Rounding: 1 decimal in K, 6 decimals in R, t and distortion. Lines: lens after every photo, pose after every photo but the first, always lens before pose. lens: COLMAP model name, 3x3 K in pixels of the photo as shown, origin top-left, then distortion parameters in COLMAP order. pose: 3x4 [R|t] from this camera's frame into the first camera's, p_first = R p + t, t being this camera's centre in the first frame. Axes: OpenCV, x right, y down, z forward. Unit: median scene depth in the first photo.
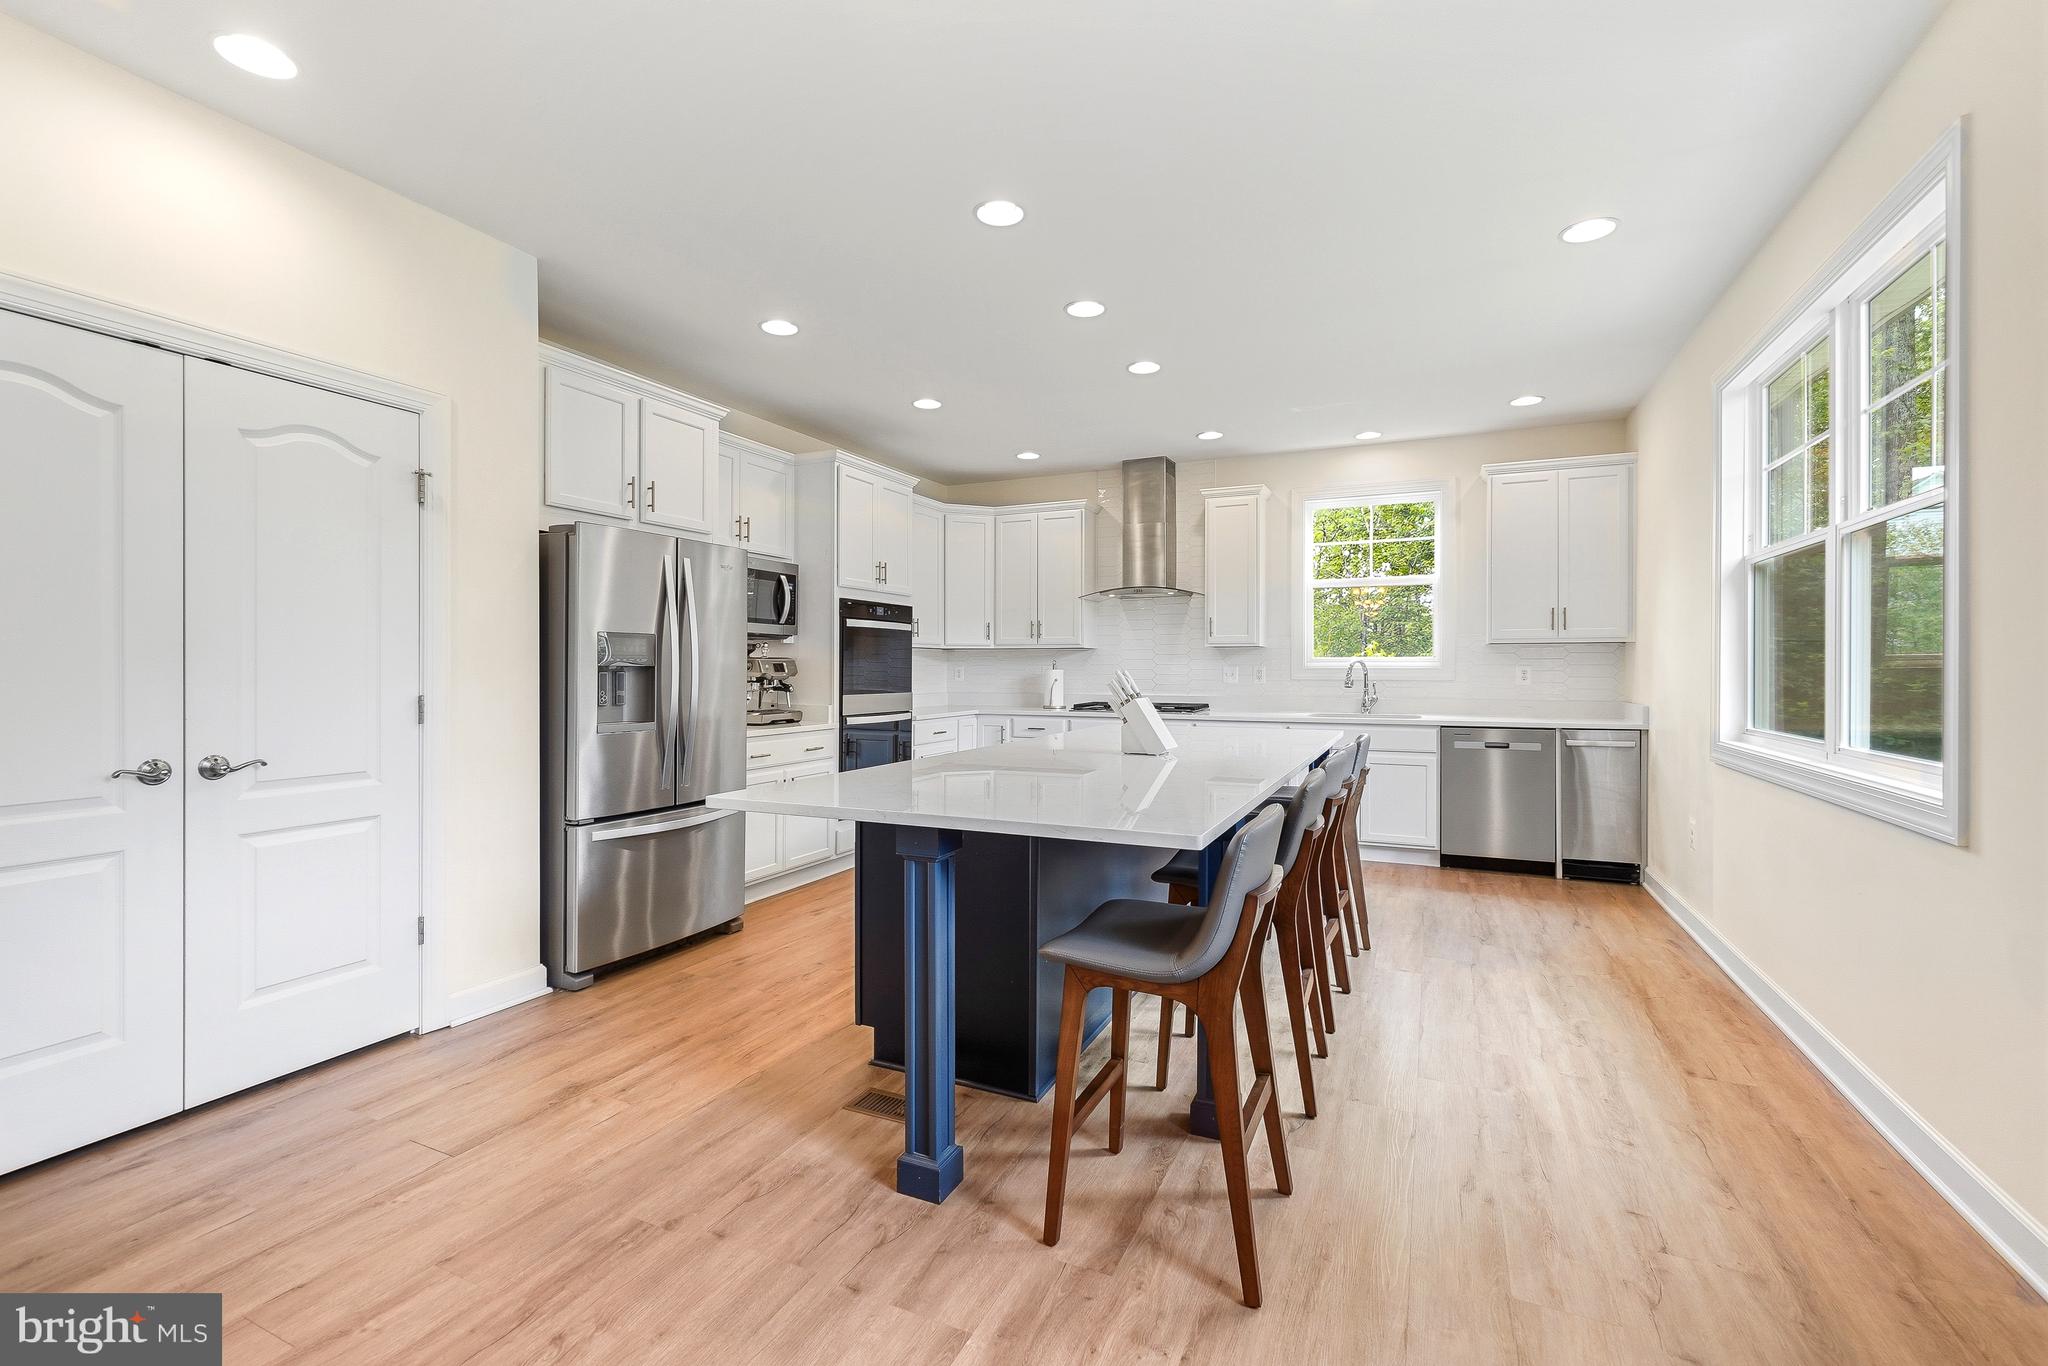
lens RADIAL K [[882.7, 0, 1040.8], [0, 882.7, 671.3], [0, 0, 1]] dist [-0.001926, 0.001923]
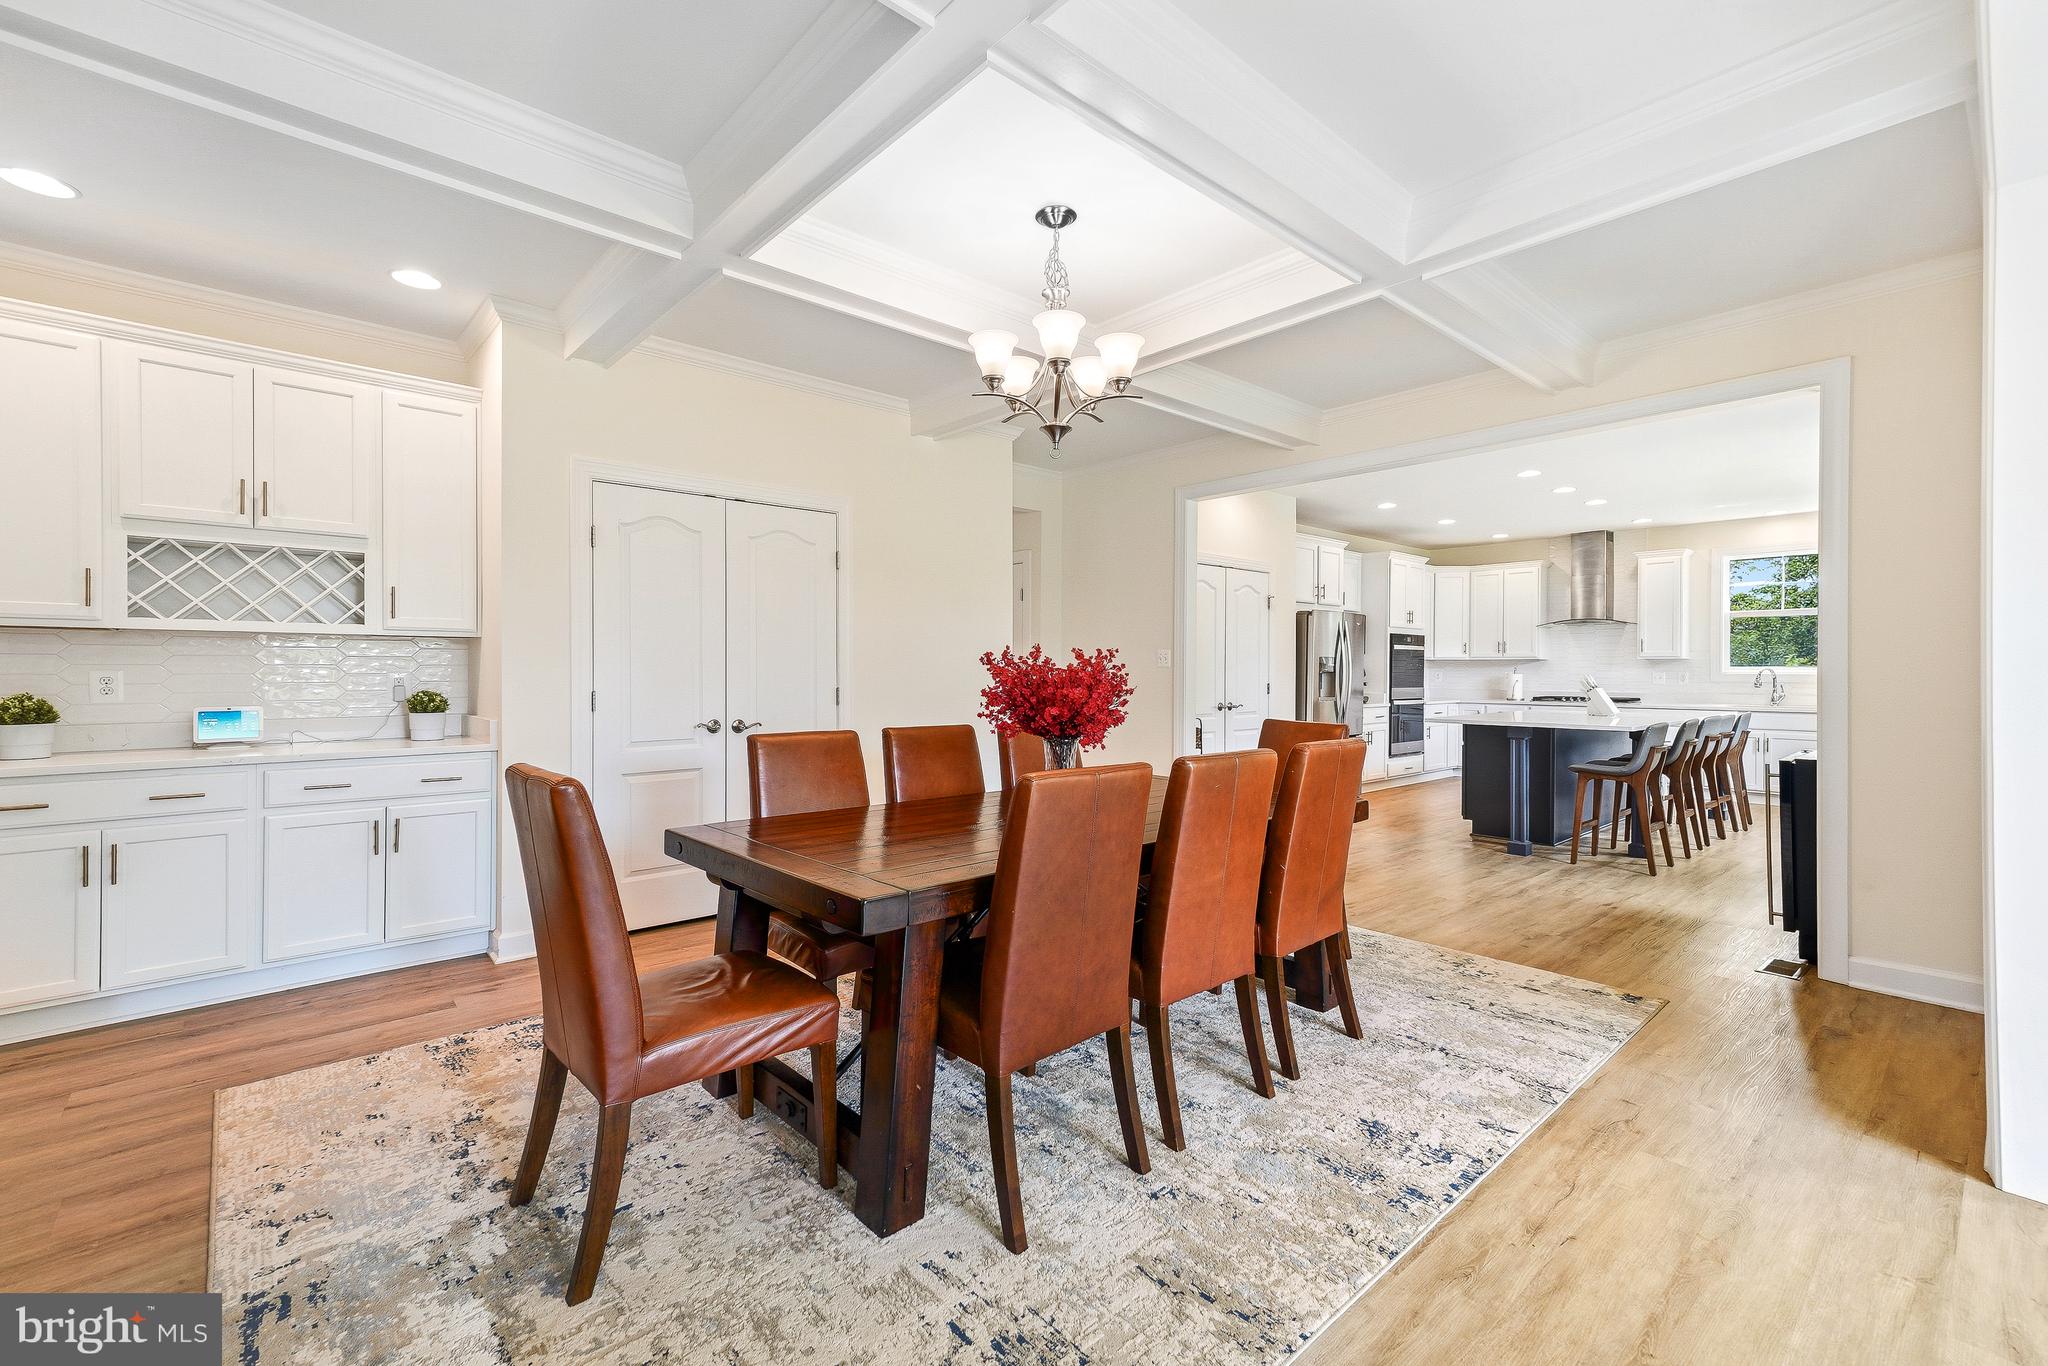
lens RADIAL K [[882.7, 0, 1003.3], [0, 882.7, 674.0], [0, 0, 1]] dist [-0.001926, 0.001923]
pose [[0.905646, 0.007201, -0.423974, -0.169184], [-0.006368, 0.999974, 0.003381, -0.001603], [0.423988, -0.000362, 0.905668, -0.897474]]
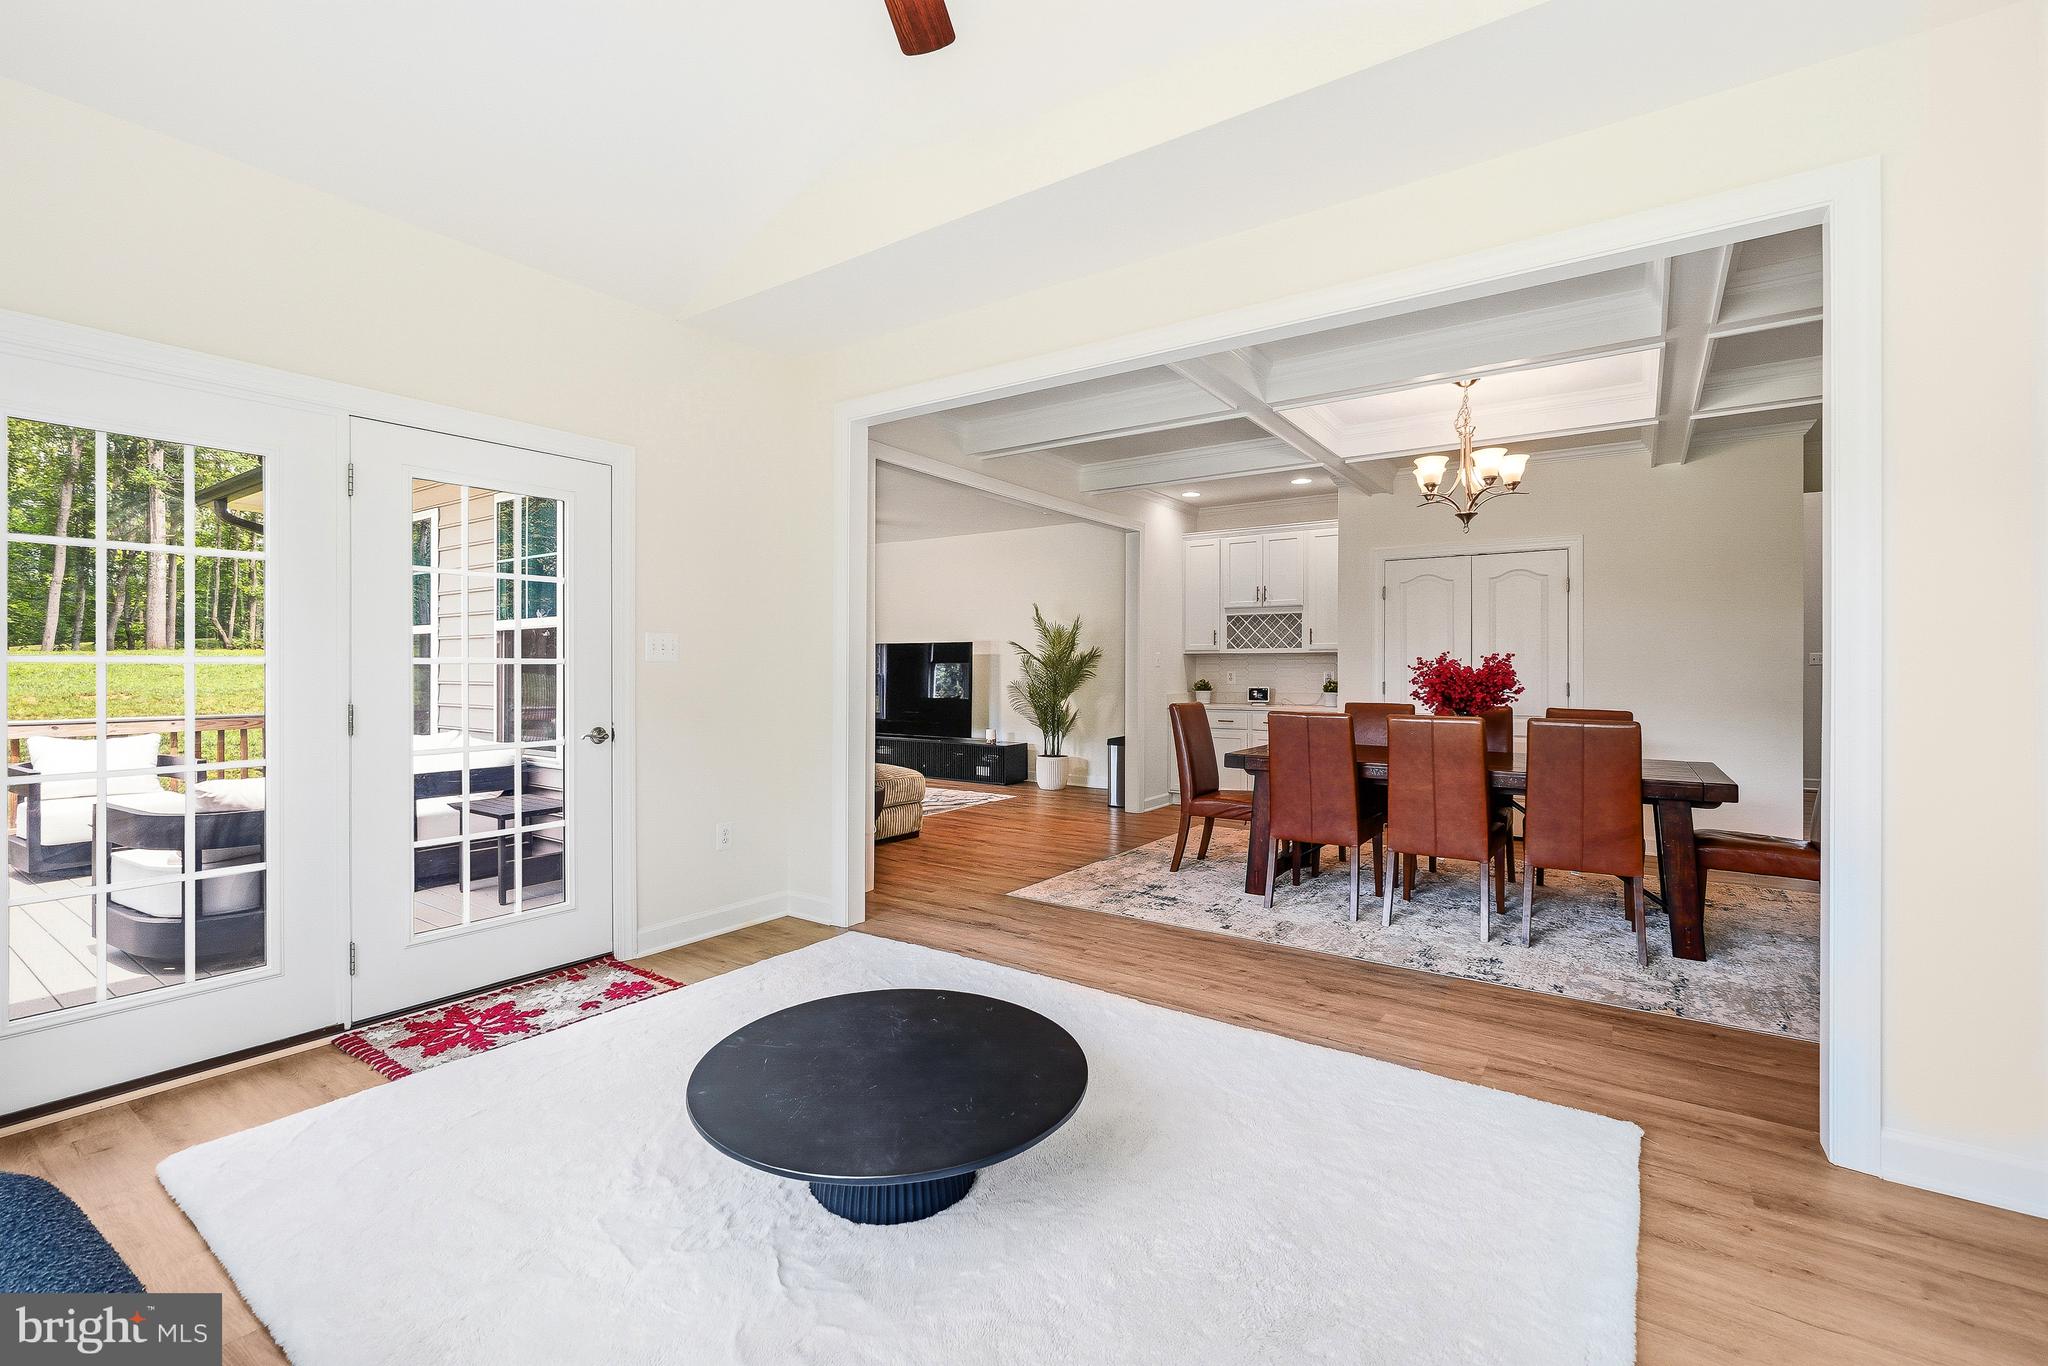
lens RADIAL K [[882.7, 0, 1021.4], [0, 882.7, 673.4], [0, 0, 1]] dist [-0.001926, 0.001923]
pose [[-0.189471, 0.008063, -0.981853, 0.603022], [-0.004432, 0.999949, 0.009067, -0.005869], [0.981876, 0.006069, -0.189425, -0.640889]]
